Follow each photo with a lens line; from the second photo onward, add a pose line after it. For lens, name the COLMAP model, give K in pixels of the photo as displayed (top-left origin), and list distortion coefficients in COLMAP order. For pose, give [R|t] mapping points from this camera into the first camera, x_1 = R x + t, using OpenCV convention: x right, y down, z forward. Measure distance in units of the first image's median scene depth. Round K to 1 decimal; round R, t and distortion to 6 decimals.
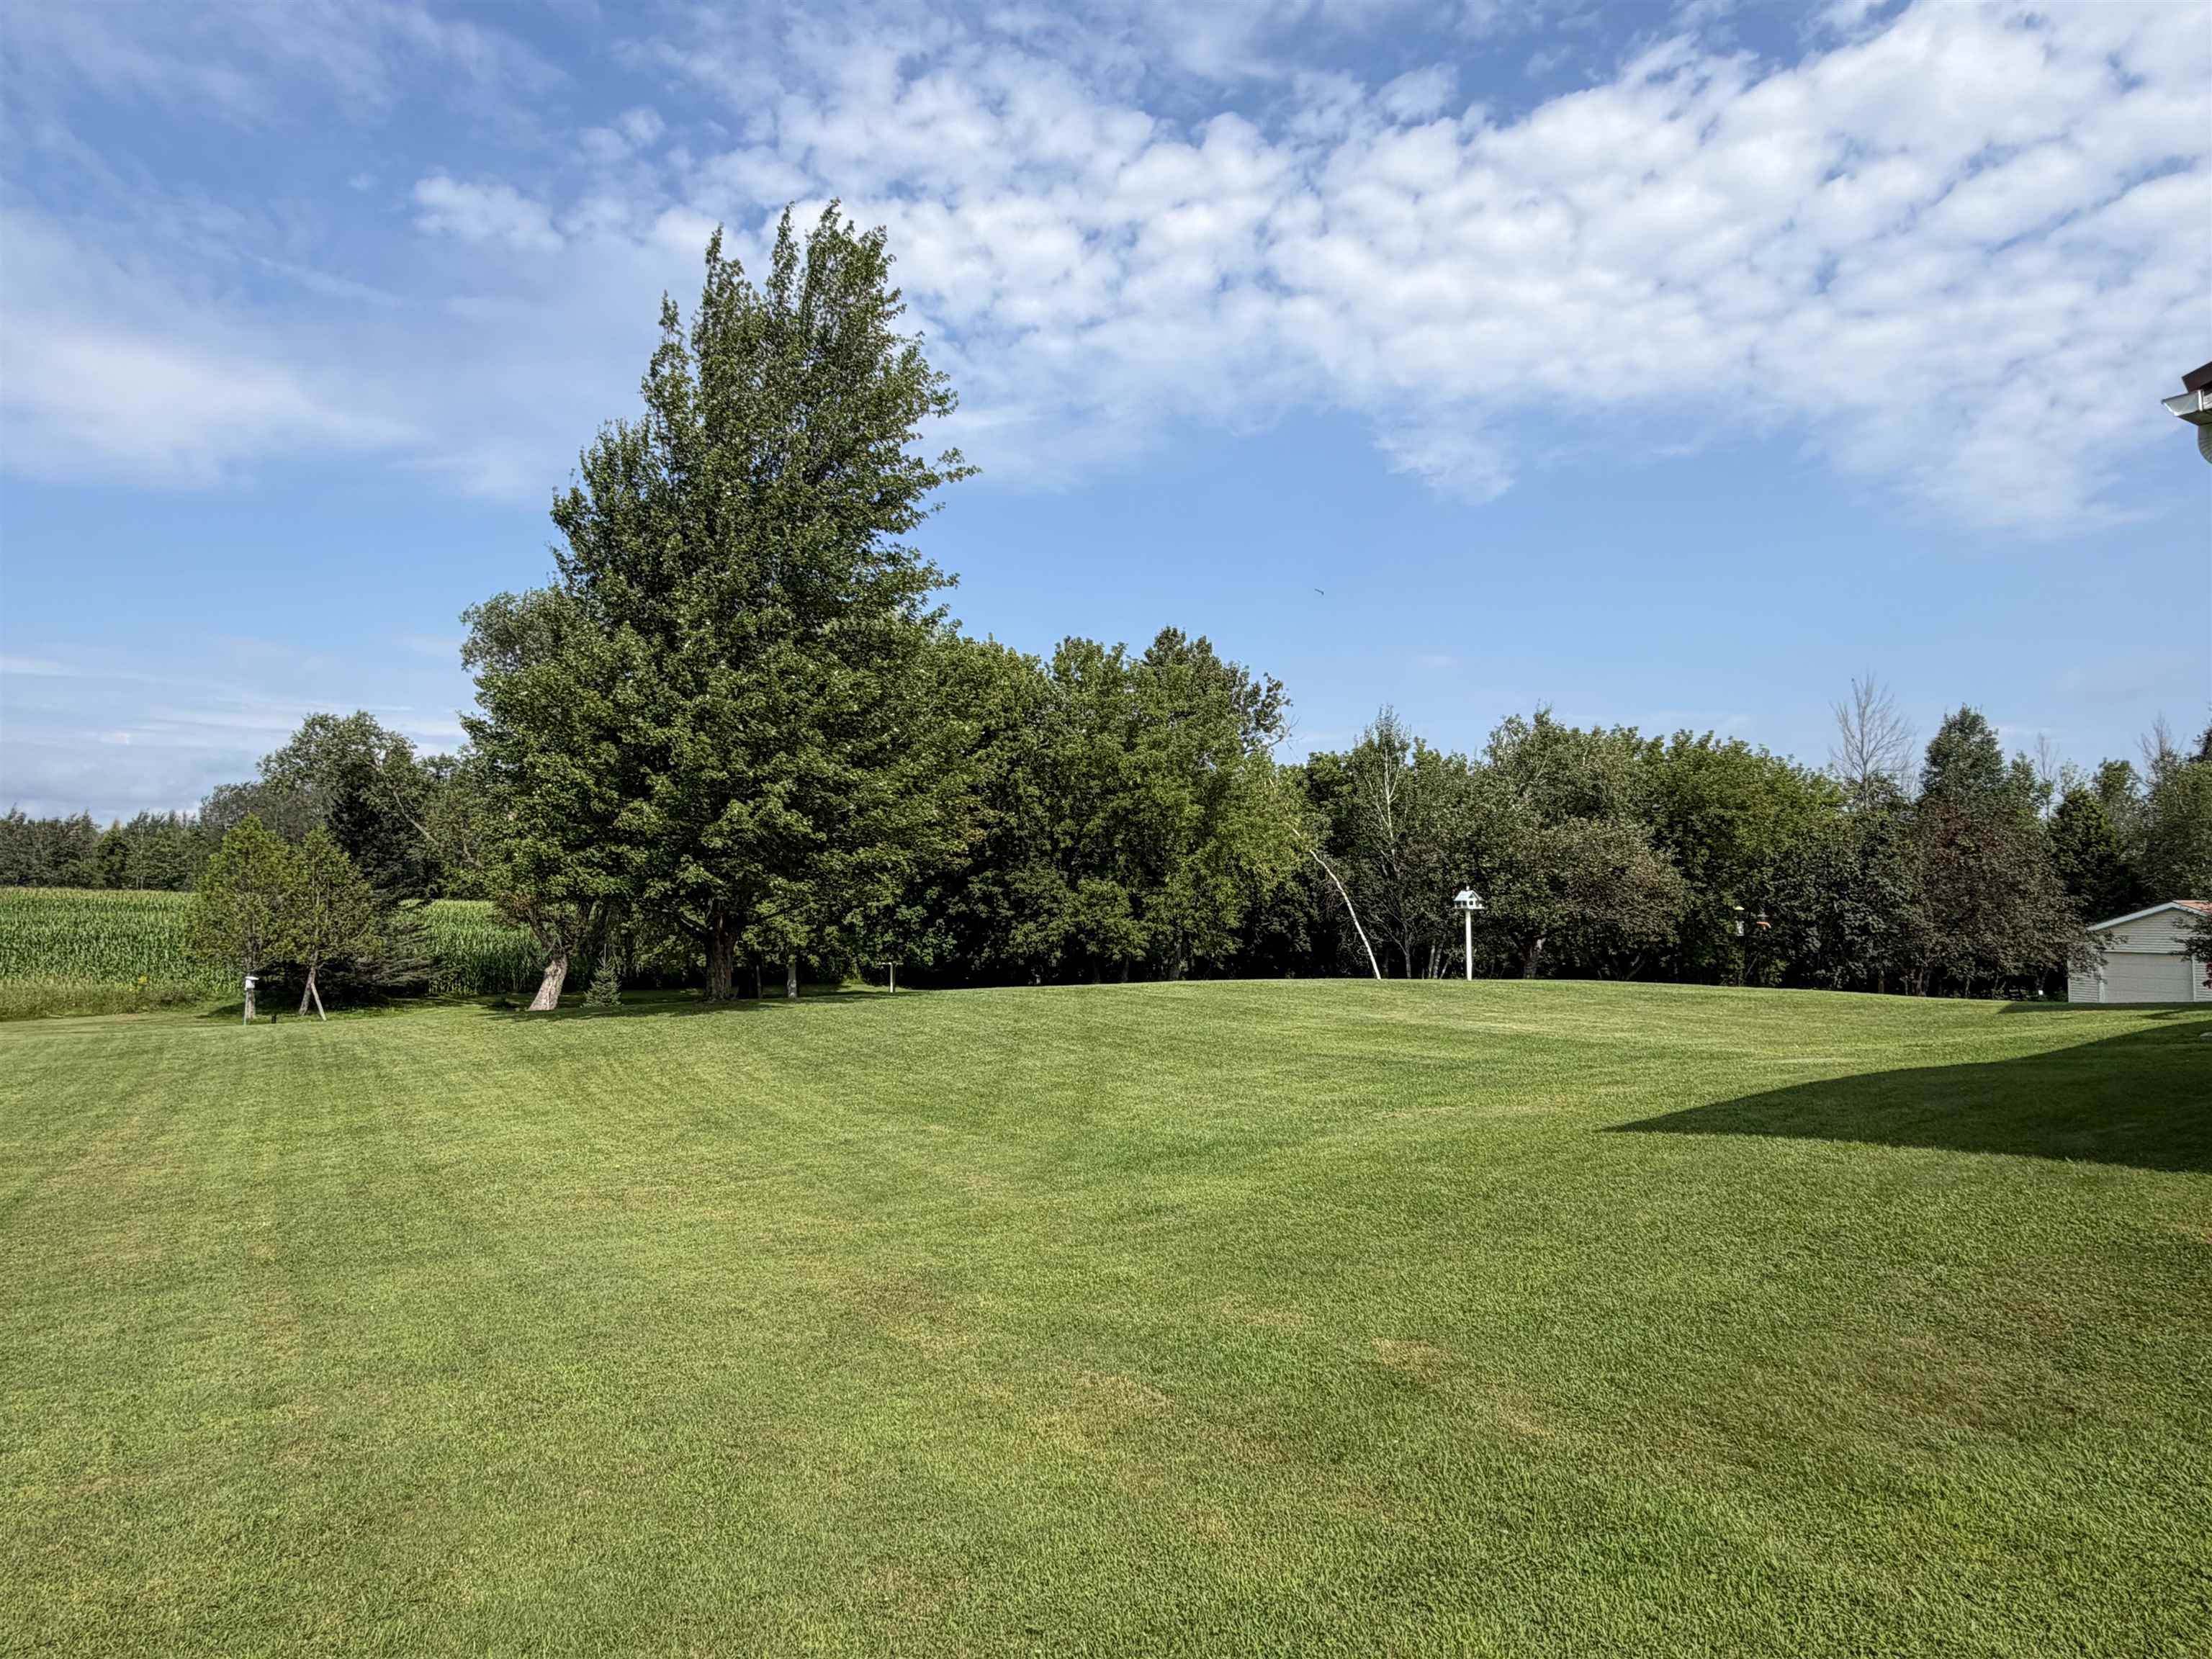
lens RADIAL K [[1353.6, 0, 1103.7], [0, 1353.6, 793.4], [0, 0, 1]] dist [0.003201, 0.001626]
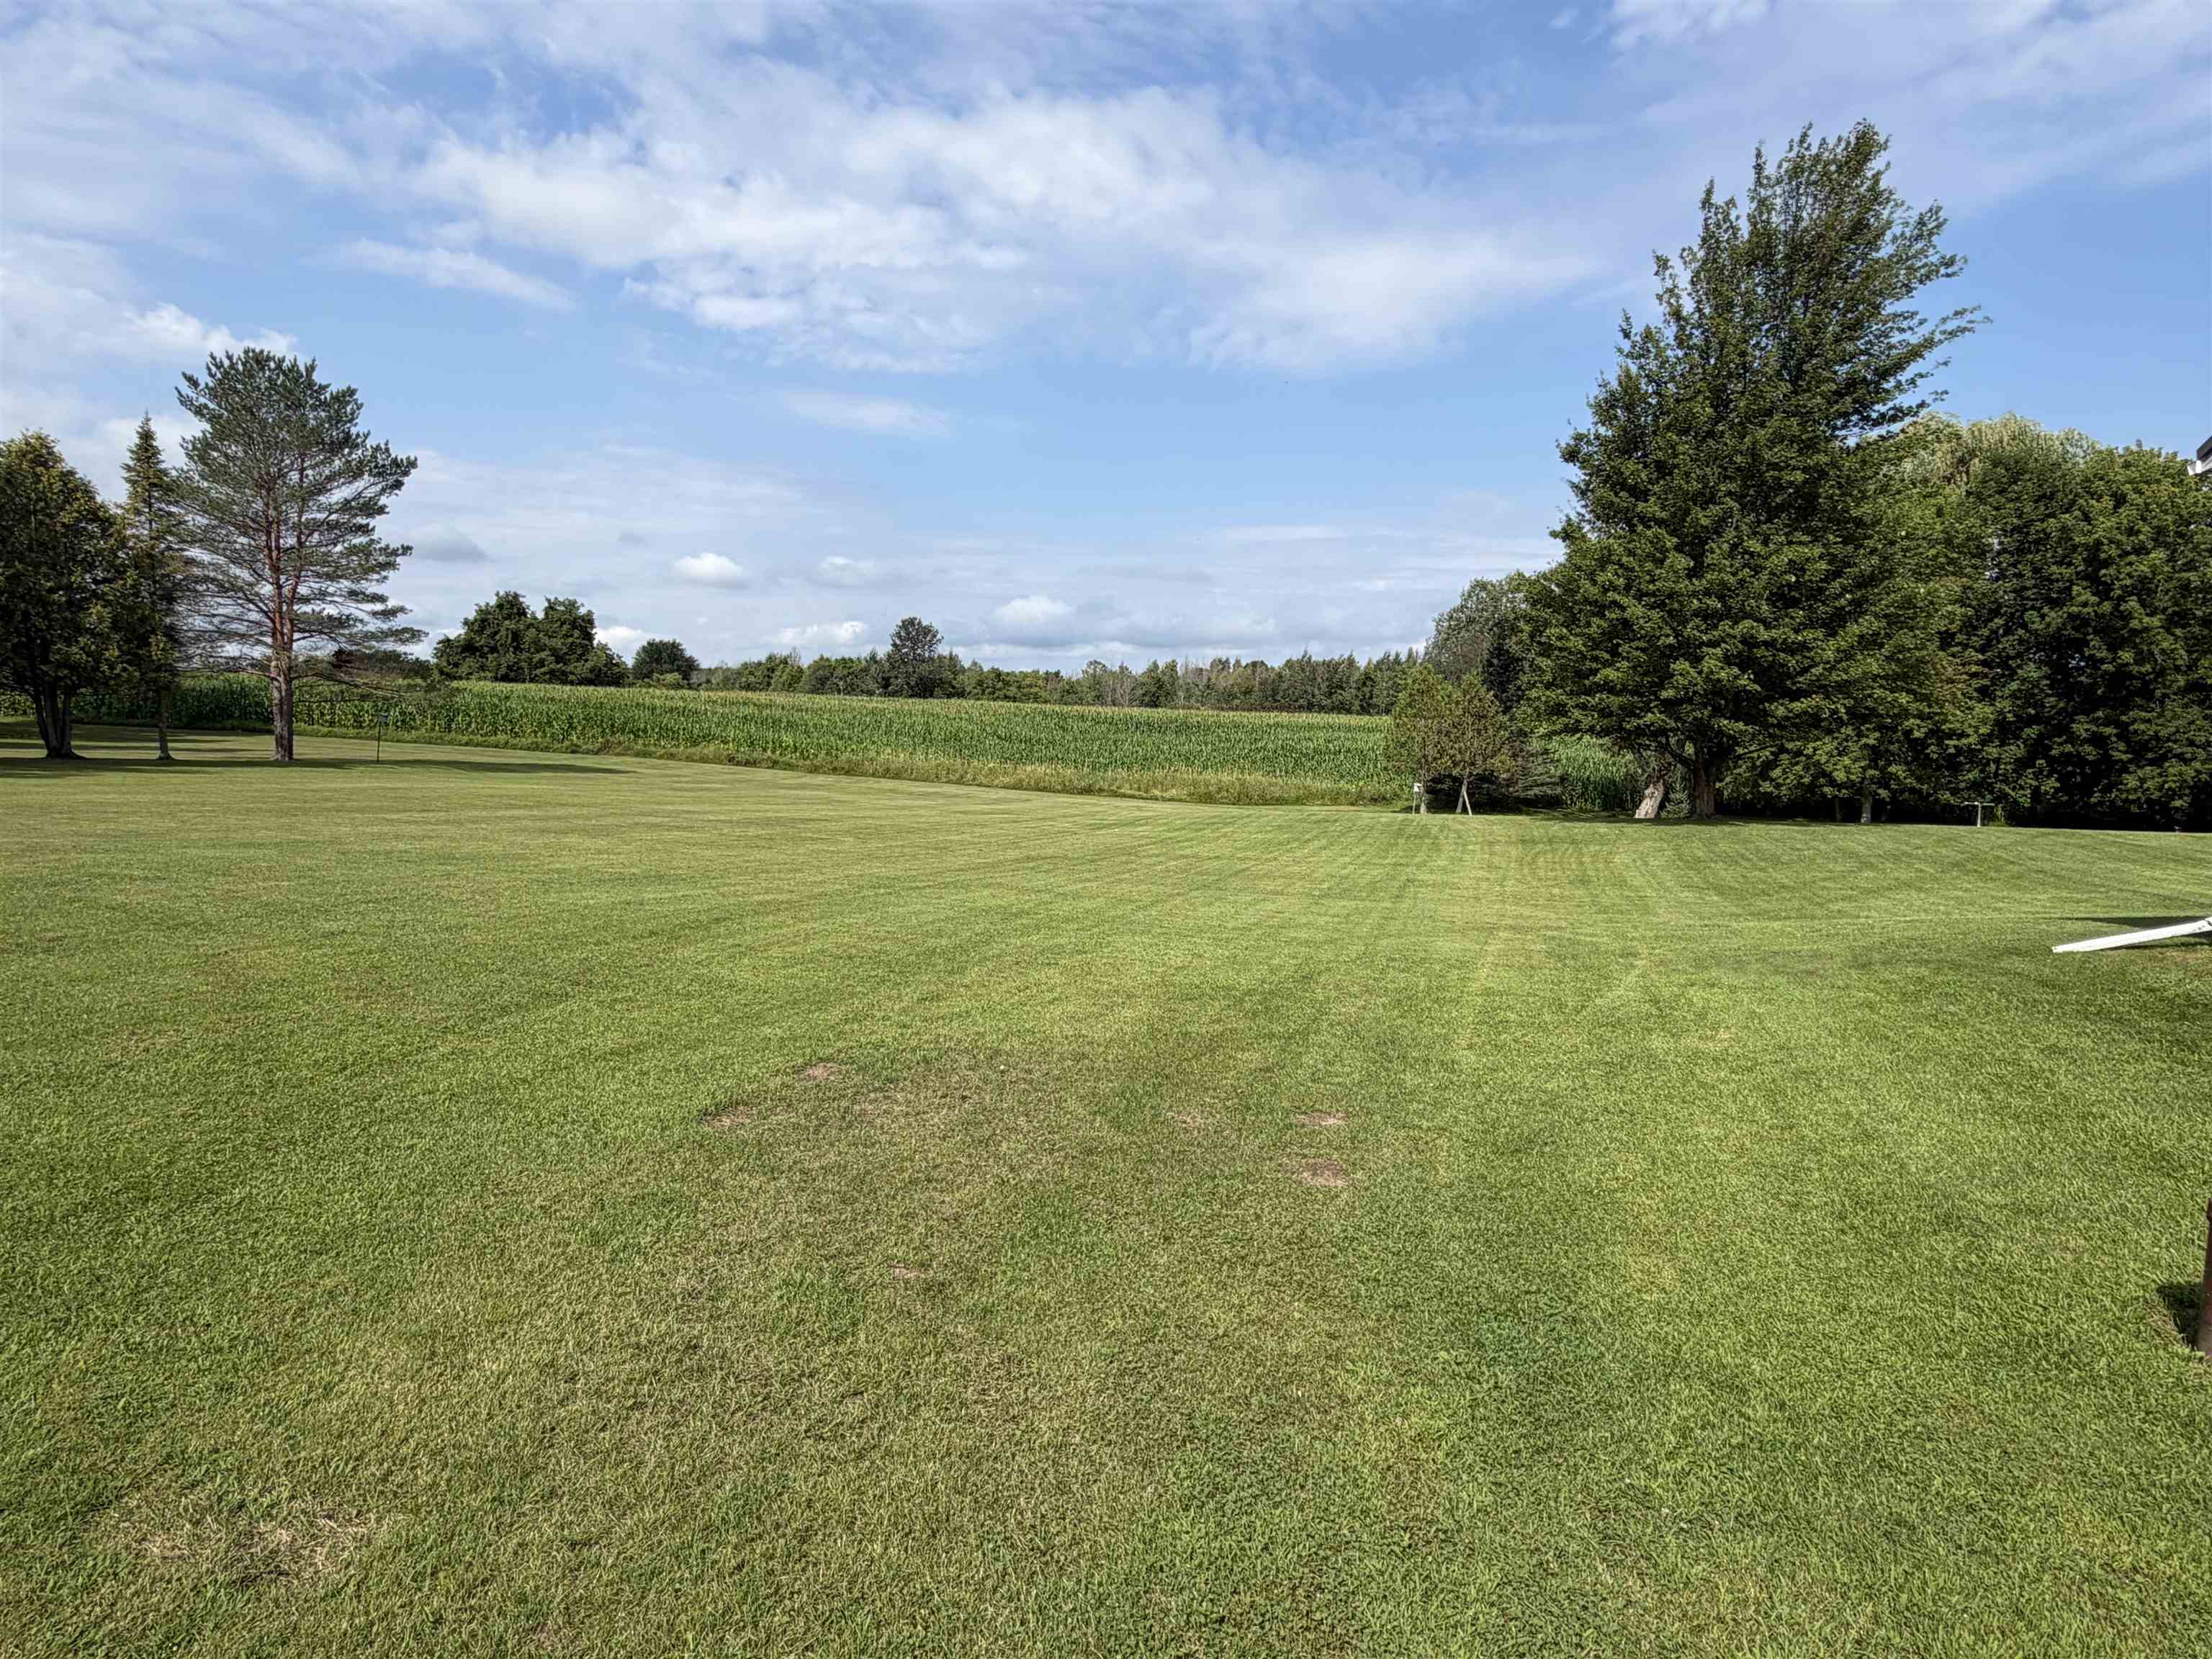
lens RADIAL K [[1353.6, 0, 1103.7], [0, 1353.6, 793.4], [0, 0, 1]] dist [0.003201, 0.001626]
pose [[0.679043, 0.053606, -0.732139, 0.136267], [0.039071, 0.993278, 0.108964, -0.014491], [0.733058, -0.102597, 0.672384, -0.136437]]
